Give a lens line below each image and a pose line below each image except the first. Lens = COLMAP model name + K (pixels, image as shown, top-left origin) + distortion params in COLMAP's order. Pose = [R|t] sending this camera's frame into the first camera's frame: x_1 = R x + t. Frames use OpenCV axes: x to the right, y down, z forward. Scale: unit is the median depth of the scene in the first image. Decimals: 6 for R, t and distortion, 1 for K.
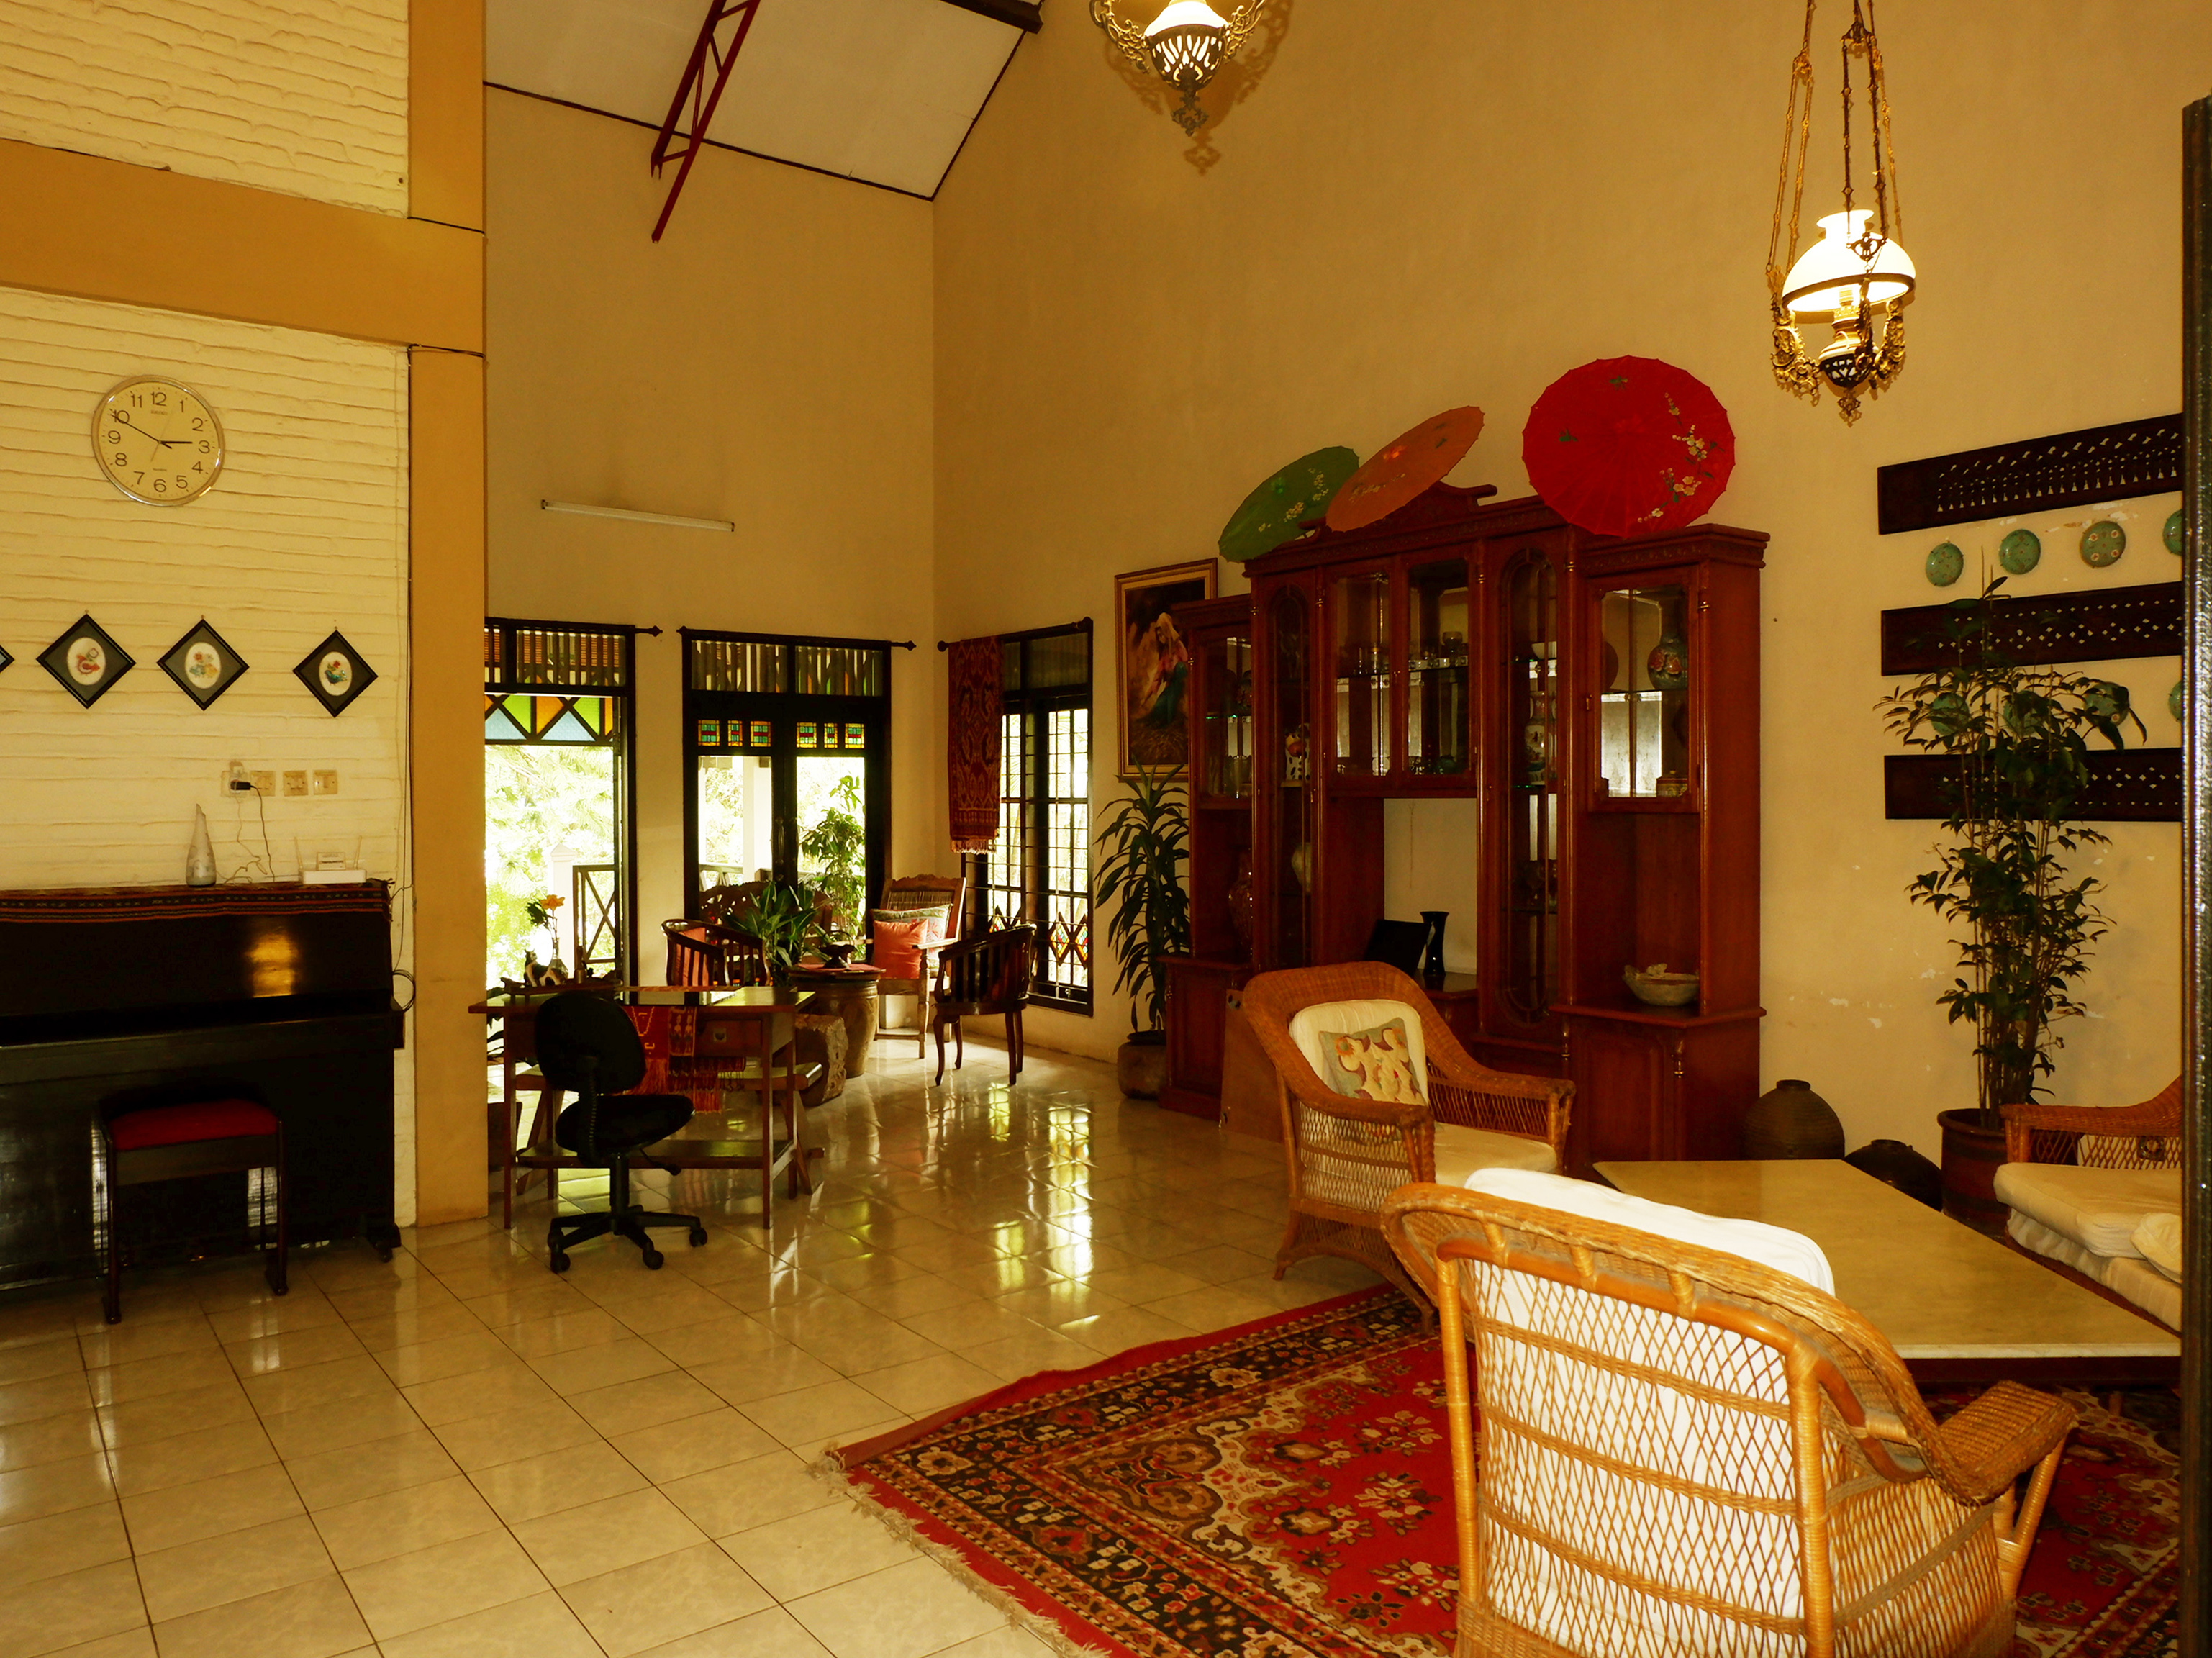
lens RADIAL K [[1555.5, 0, 1106.0], [0, 1555.5, 829.0], [0, 0, 1]] dist [-0.002297, -0.000720]
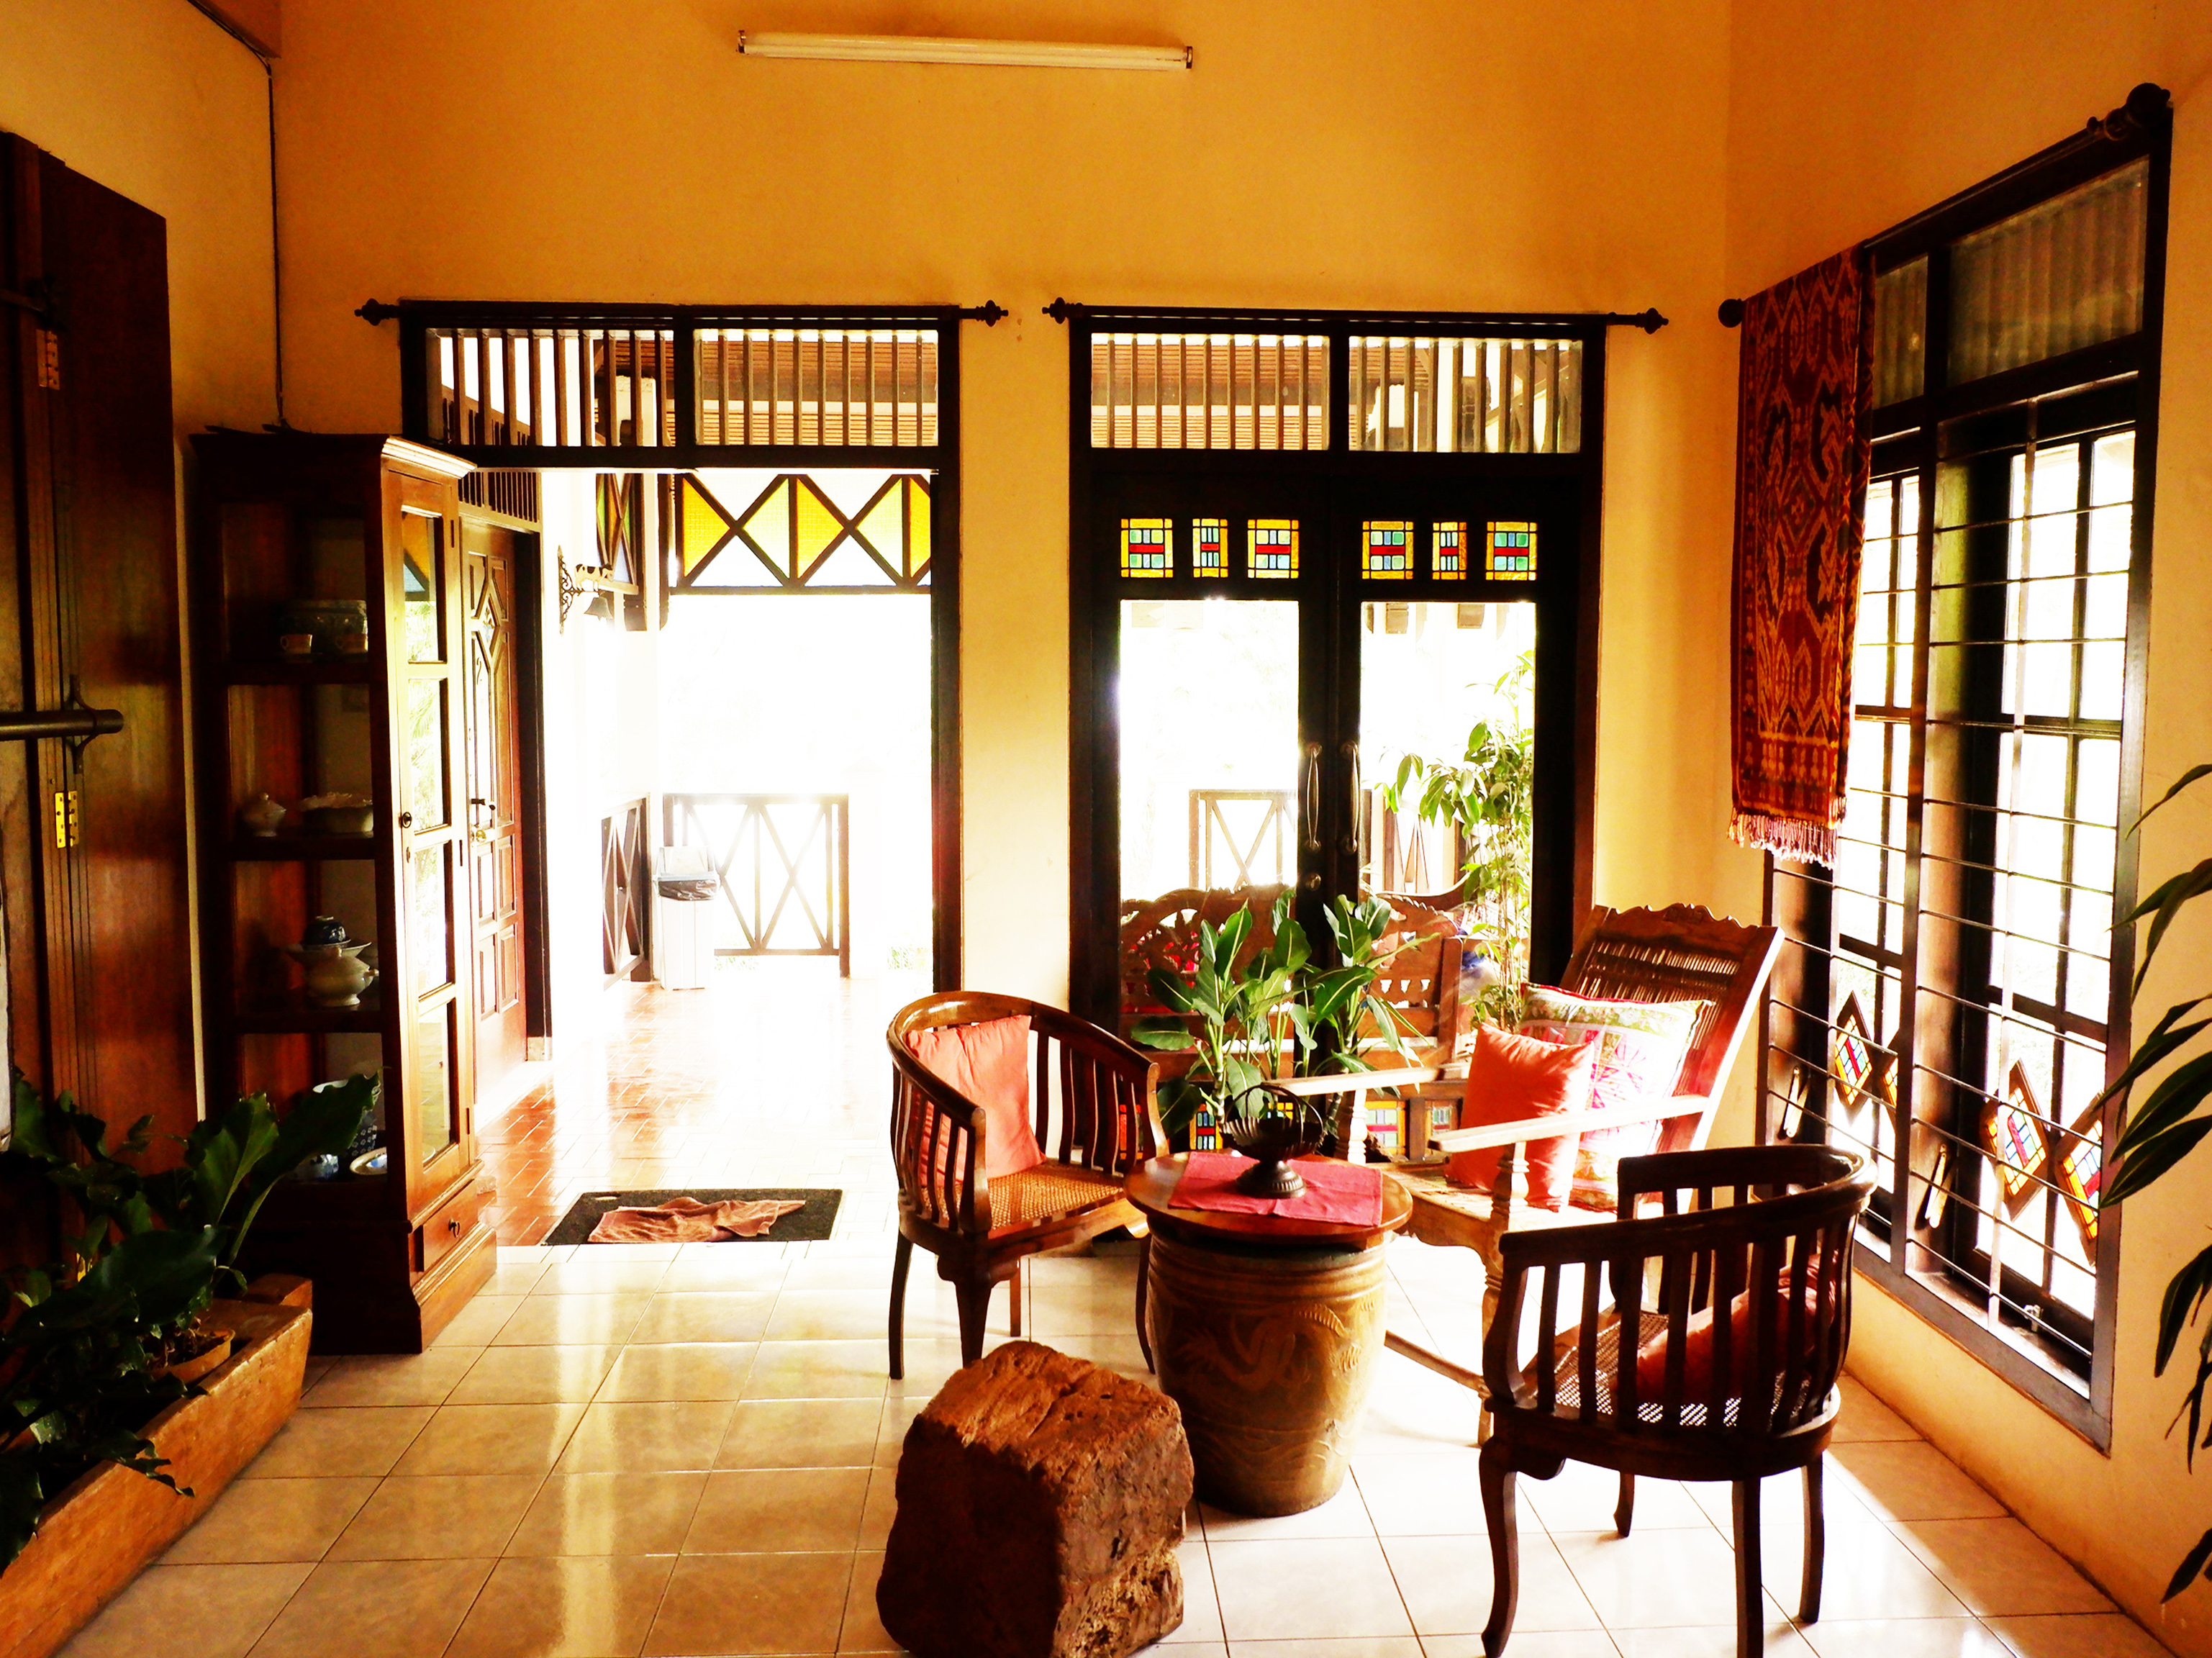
lens RADIAL K [[1711.7, 0, 1113.9], [0, 1711.7, 774.7], [0, 0, 1]] dist [-0.003109, 0.001425]
pose [[0.831059, 0.044136, -0.554430, 0.009137], [-0.019015, 0.998518, 0.050986, -0.021996], [0.555859, -0.031830, 0.830667, 0.582362]]
